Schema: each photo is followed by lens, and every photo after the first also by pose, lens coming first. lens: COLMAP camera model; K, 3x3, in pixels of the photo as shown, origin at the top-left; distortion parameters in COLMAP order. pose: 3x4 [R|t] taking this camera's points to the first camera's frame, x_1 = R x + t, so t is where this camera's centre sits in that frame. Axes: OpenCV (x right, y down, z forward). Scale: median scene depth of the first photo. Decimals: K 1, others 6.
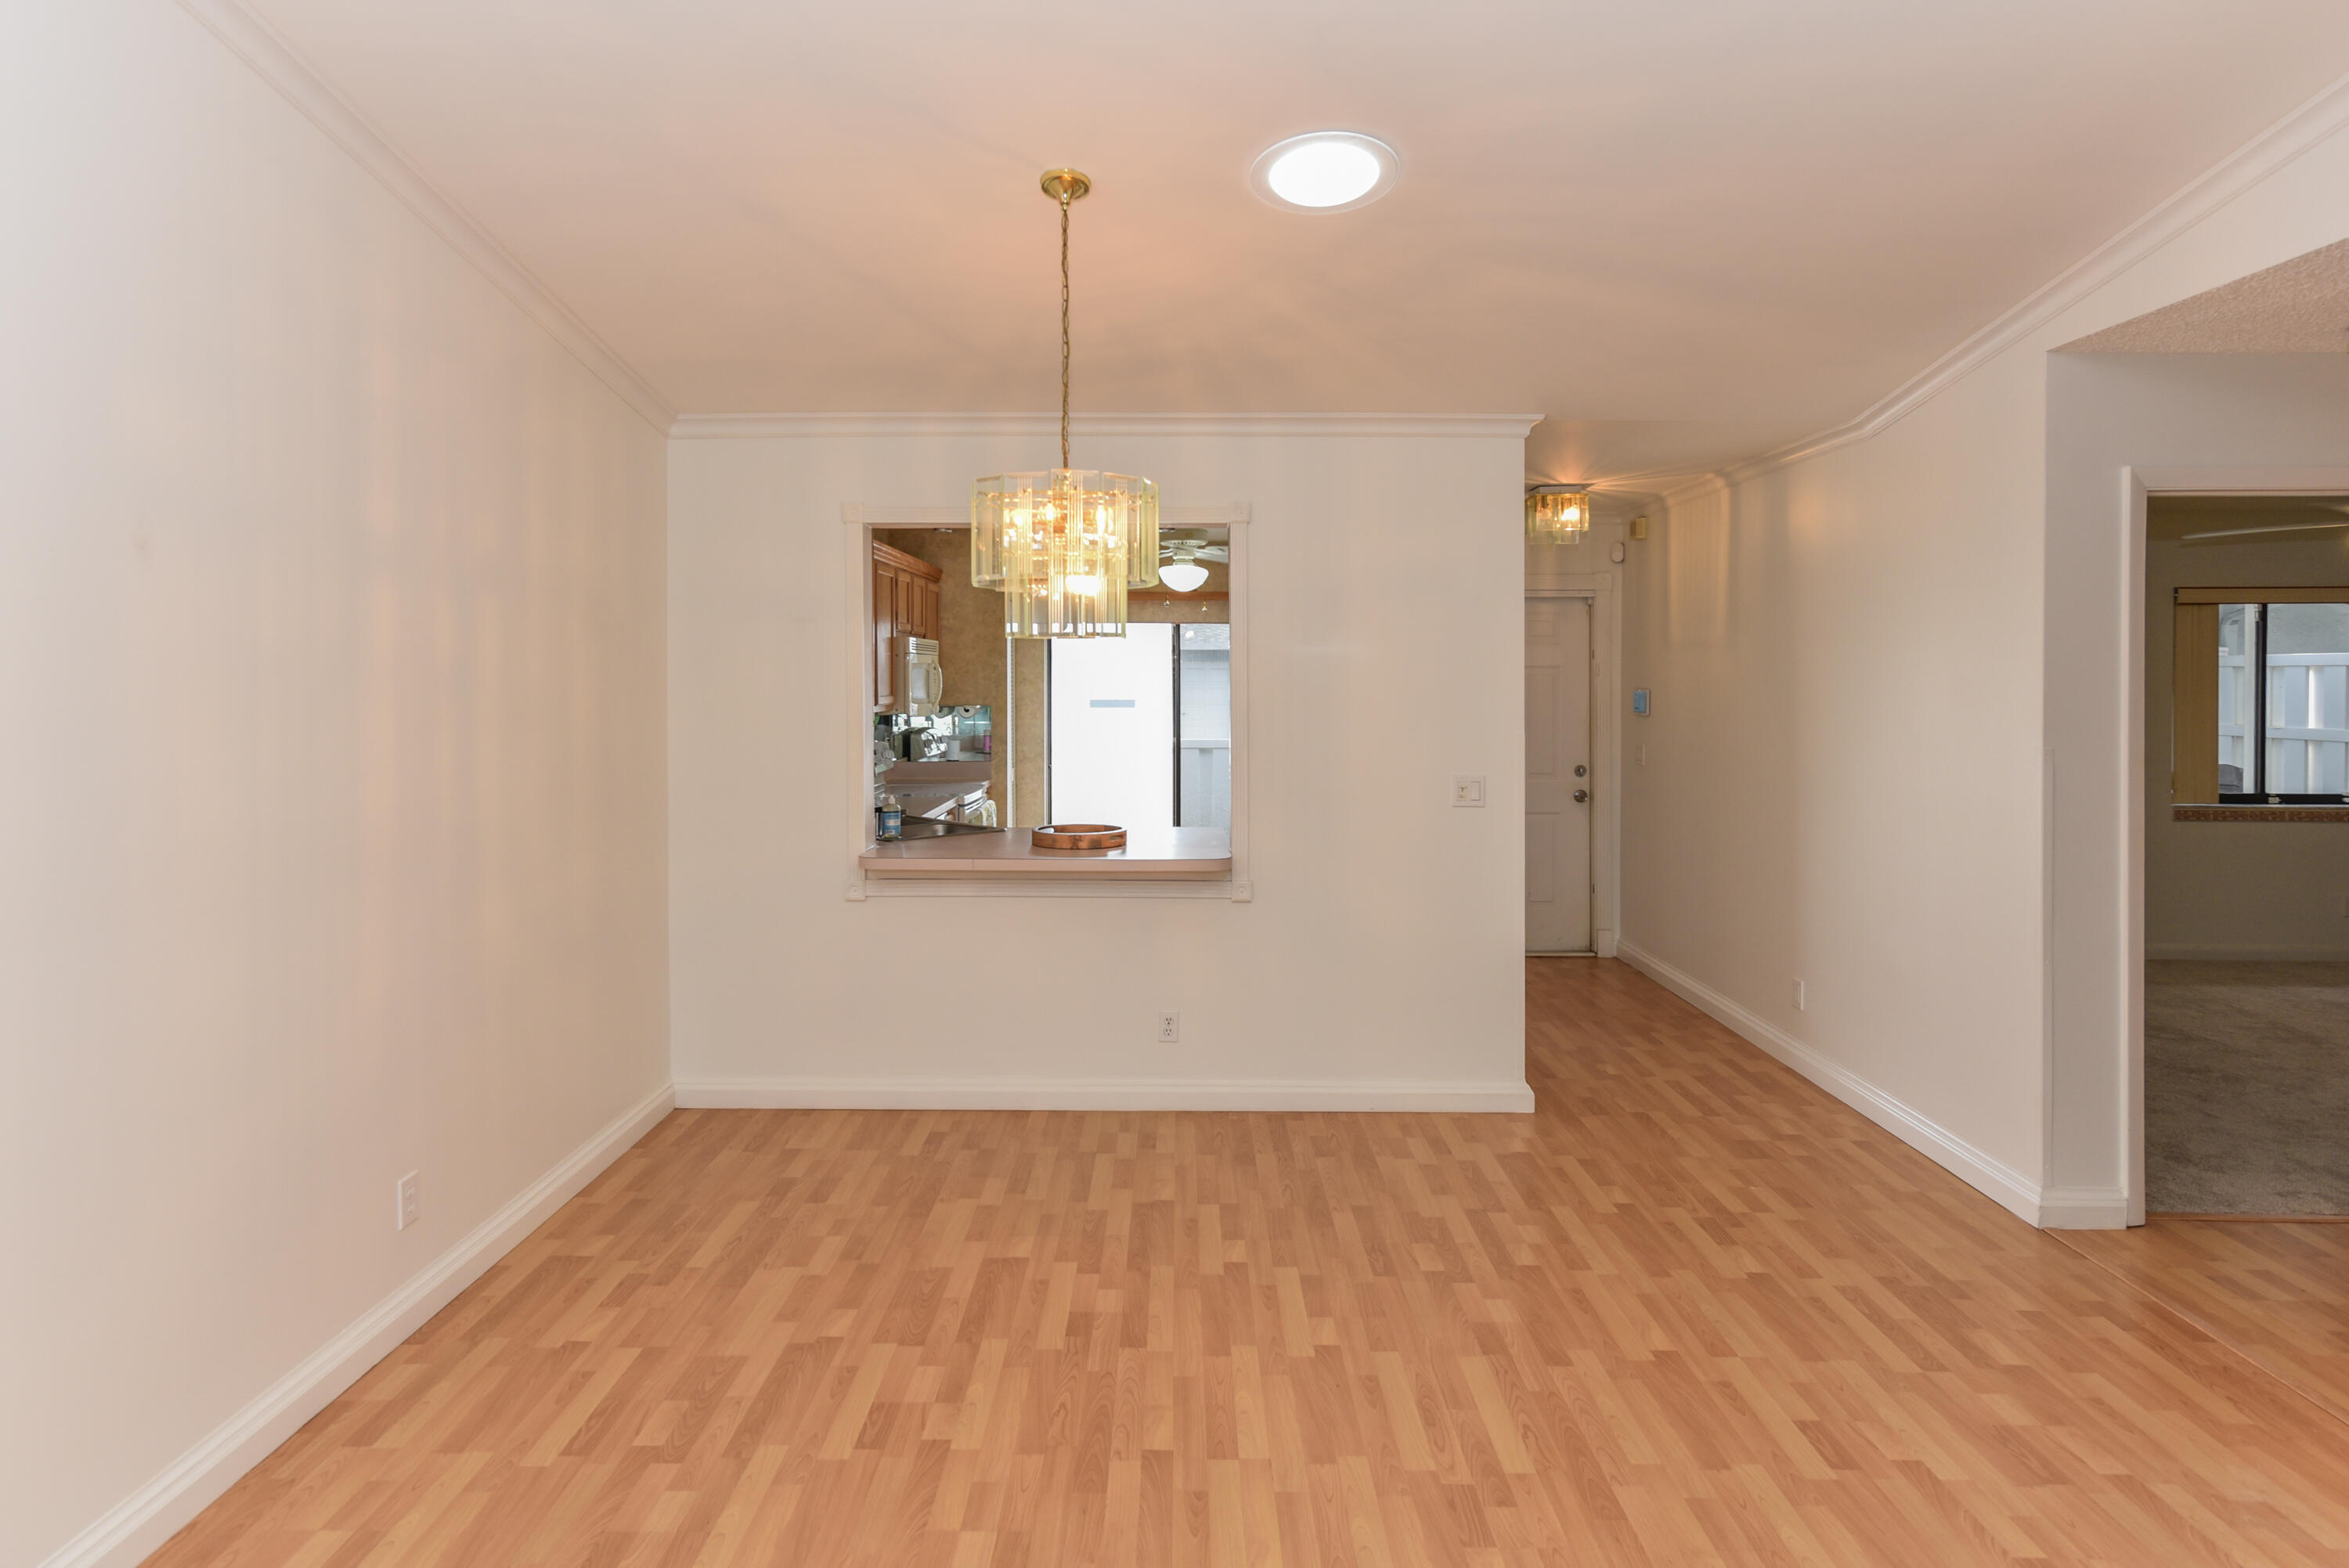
lens RADIAL K [[1265.9, 0, 1232.8], [0, 1265.9, 685.0], [0, 0, 1]] dist [0.013449, -0.000451]
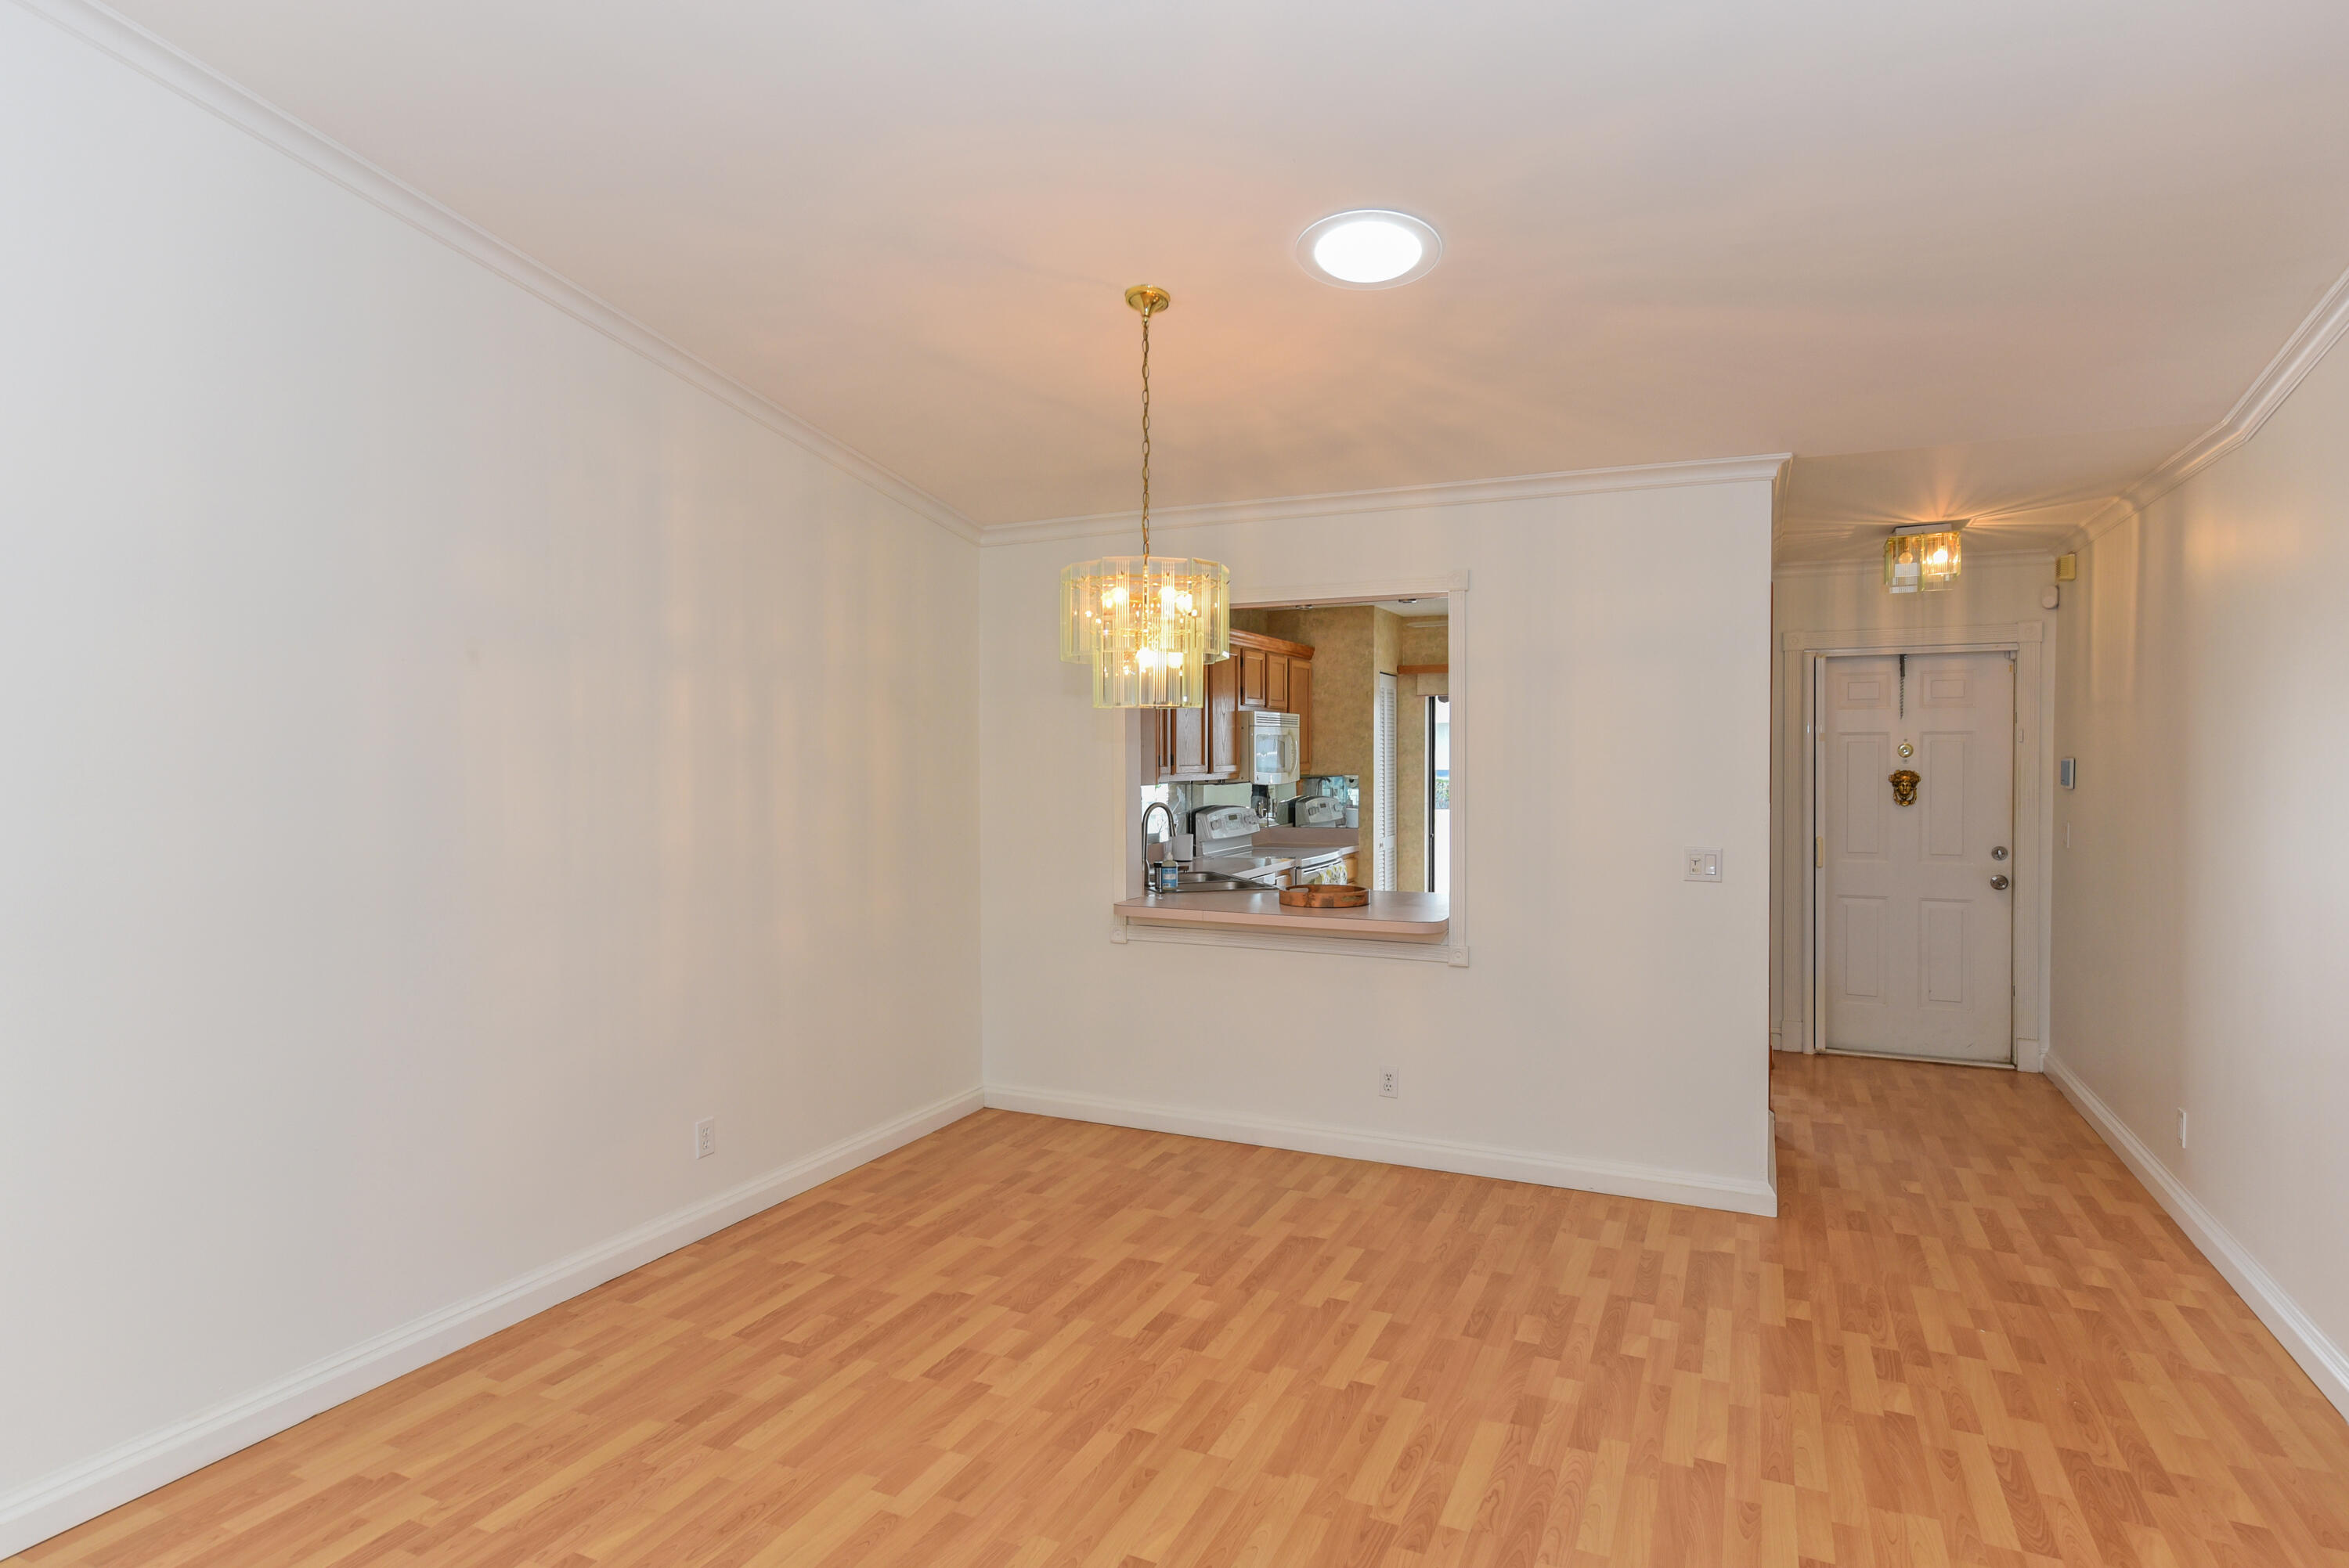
lens RADIAL K [[1265.9, 0, 1249.5], [0, 1265.9, 752.9], [0, 0, 1]] dist [0.013449, -0.000451]
pose [[0.915536, -0.003908, -0.402216, 0.318375], [0.001055, 0.999973, -0.007316, 0.011485], [0.402234, 0.006274, 0.915515, 0.011185]]
